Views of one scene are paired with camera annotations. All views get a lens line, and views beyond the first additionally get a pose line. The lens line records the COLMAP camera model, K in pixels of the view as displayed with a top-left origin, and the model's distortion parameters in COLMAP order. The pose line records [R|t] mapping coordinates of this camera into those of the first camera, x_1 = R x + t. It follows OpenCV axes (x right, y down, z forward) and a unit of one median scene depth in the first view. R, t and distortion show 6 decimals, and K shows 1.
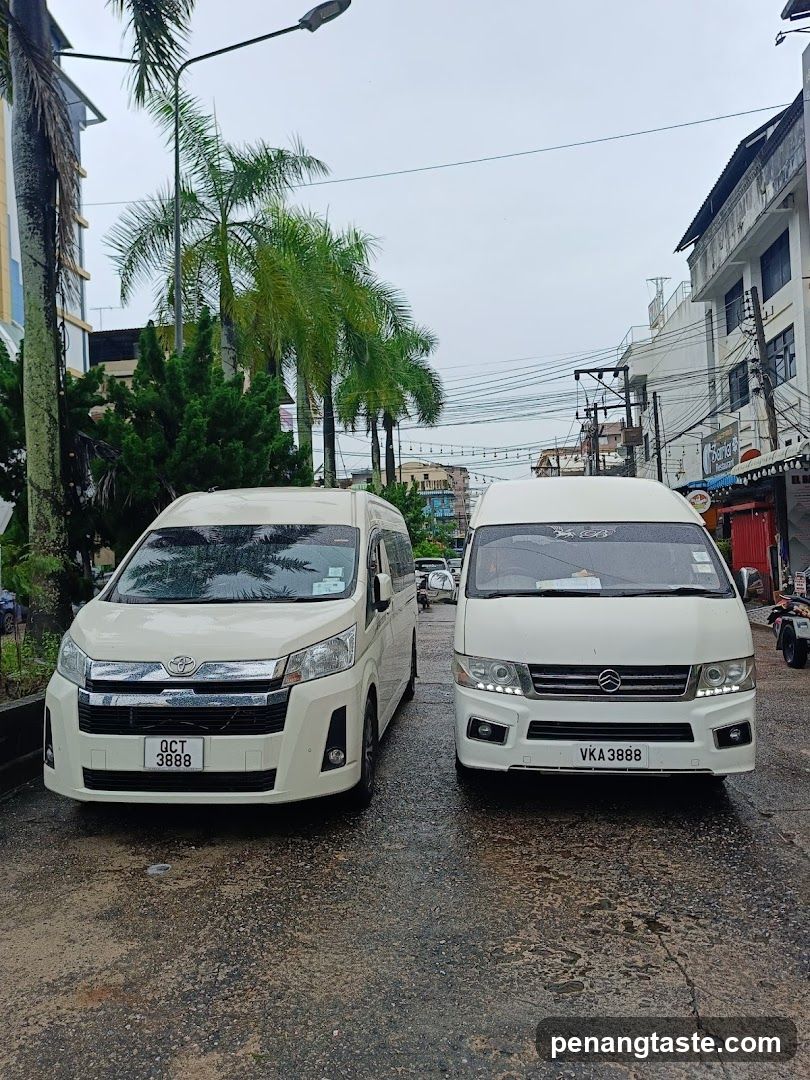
lens RADIAL K [[809.2, 0, 405.0], [0, 809.2, 540.0], [0, 0, 1]] dist [0.003700, 0.002602]
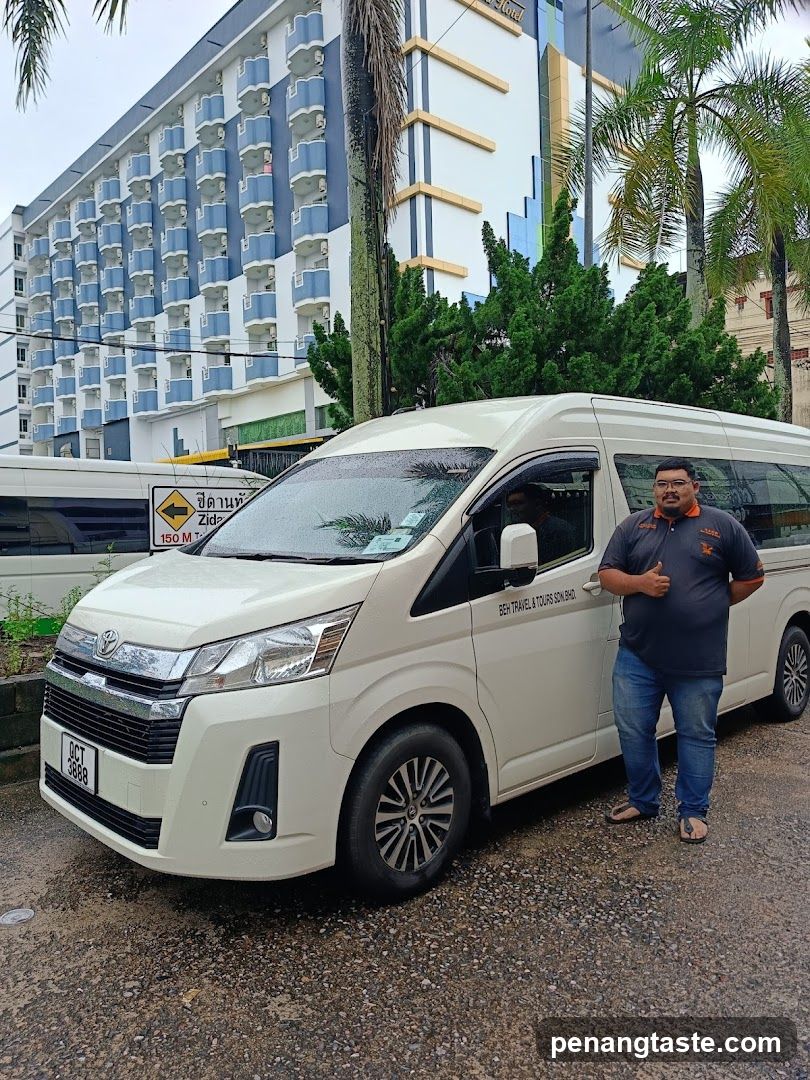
lens RADIAL K [[809.2, 0, 405.0], [0, 809.2, 540.0], [0, 0, 1]] dist [0.003700, 0.002602]
pose [[0.758433, 0.035447, -0.650786, 0.396195], [0.003594, 0.998277, 0.058564, 0.020763], [0.651741, -0.046756, 0.756999, 0.632297]]
